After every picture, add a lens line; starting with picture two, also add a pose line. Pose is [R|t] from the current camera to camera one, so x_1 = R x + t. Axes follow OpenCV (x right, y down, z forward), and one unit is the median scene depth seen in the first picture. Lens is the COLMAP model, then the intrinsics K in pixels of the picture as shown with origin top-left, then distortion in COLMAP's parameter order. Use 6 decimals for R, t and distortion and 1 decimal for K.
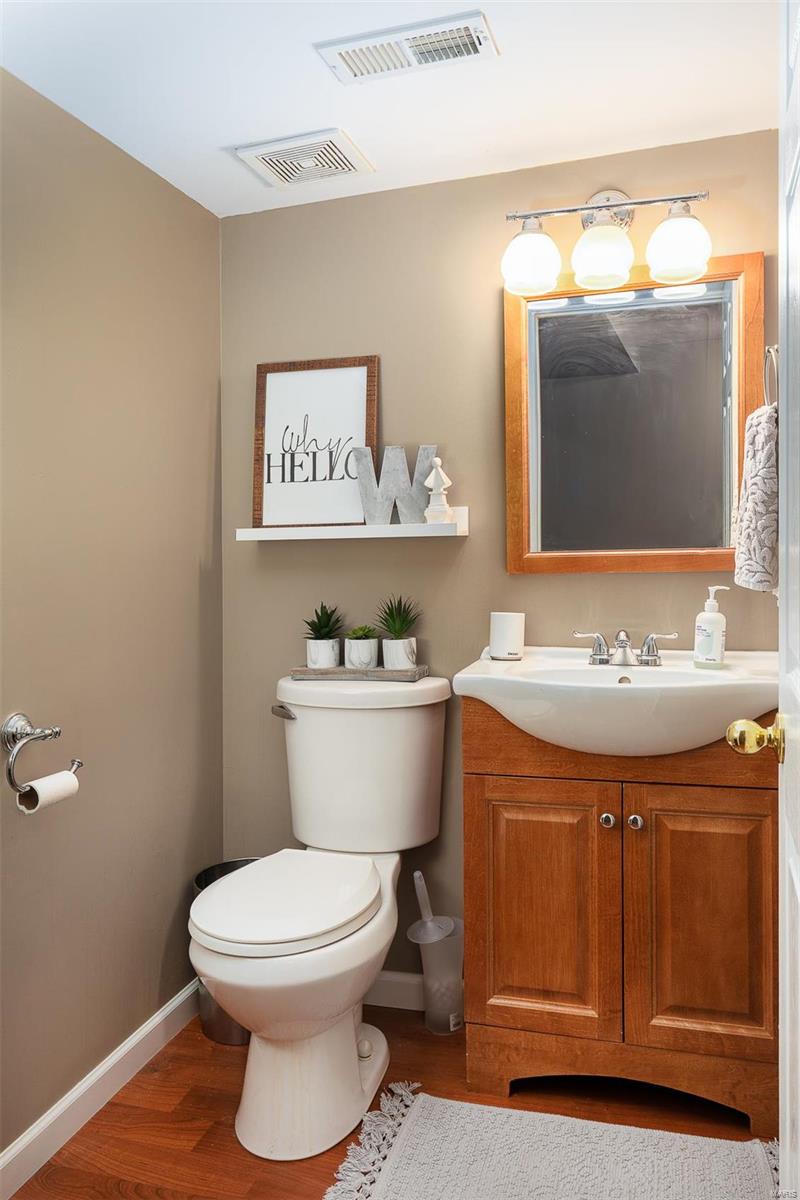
lens RADIAL K [[917.0, 0, 400.0], [0, 917.0, 600.0], [0, 0, 1]] dist [0.047462, 0.001273]
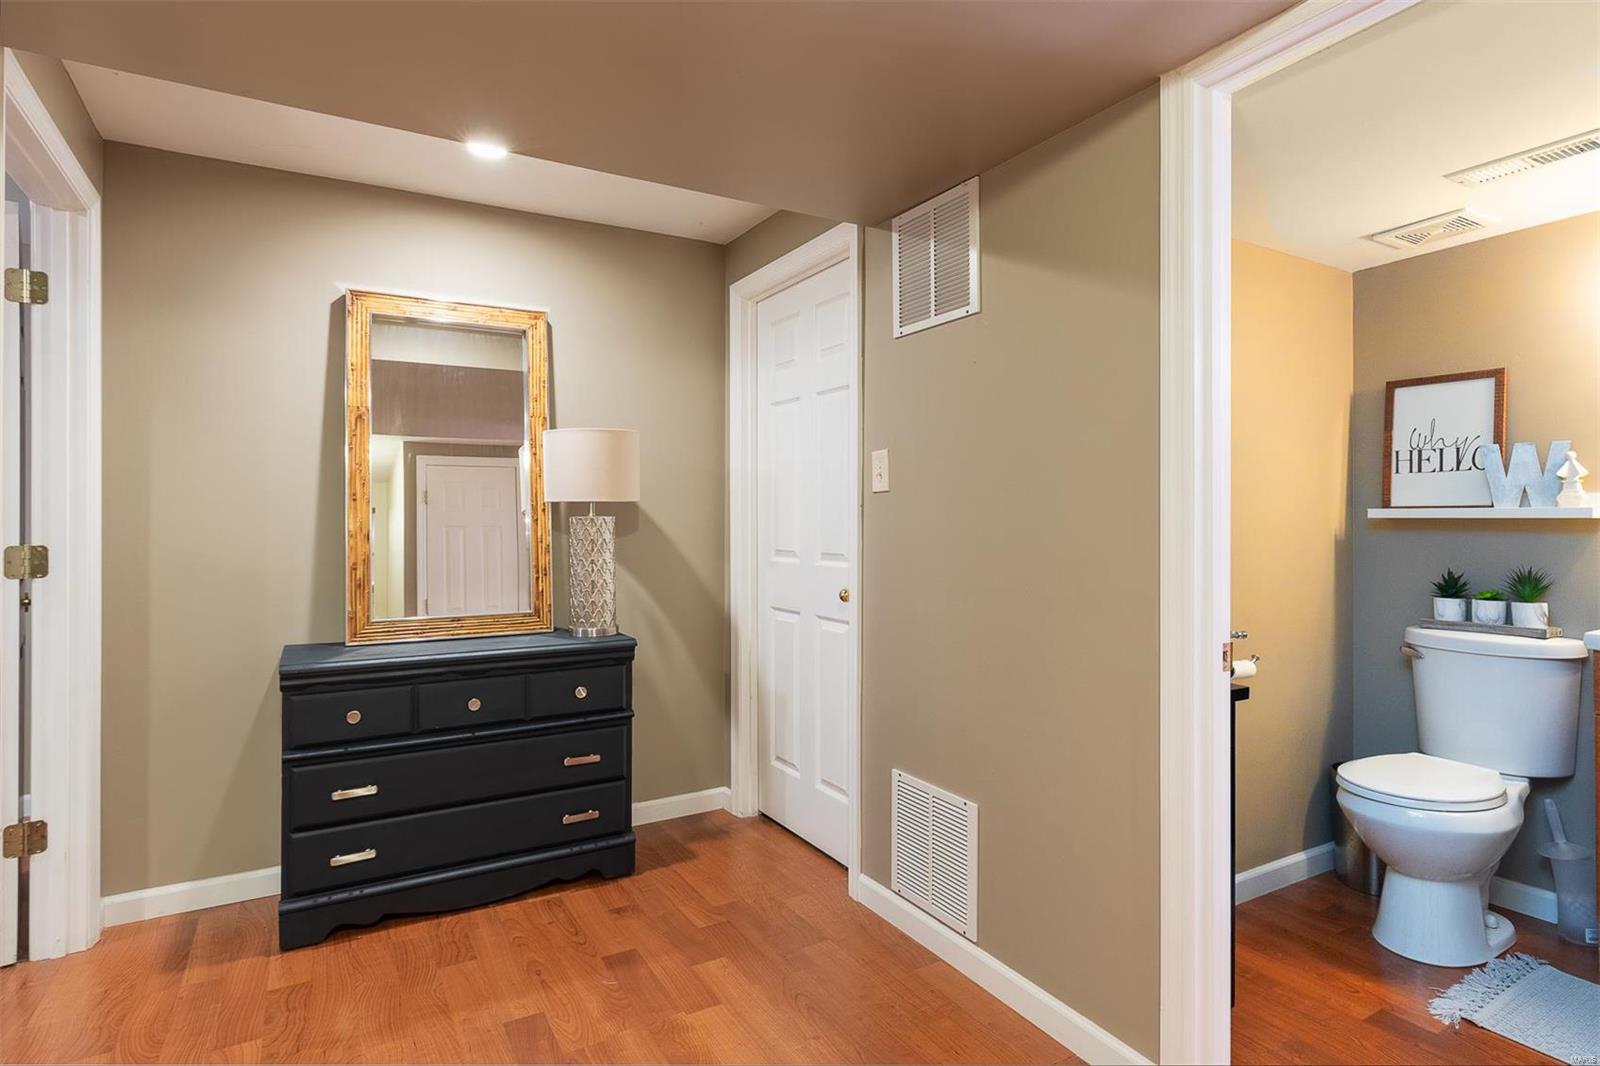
lens RADIAL K [[836.0, 0, 803.8], [0, 836.0, 507.7], [0, 0, 1]] dist [-0.000715, -0.000855]
pose [[0.741897, 0.000117, -0.670514, 0.027360], [-0.029113, 0.999063, -0.032037, -0.018683], [0.669881, 0.043289, 0.741205, -0.449531]]
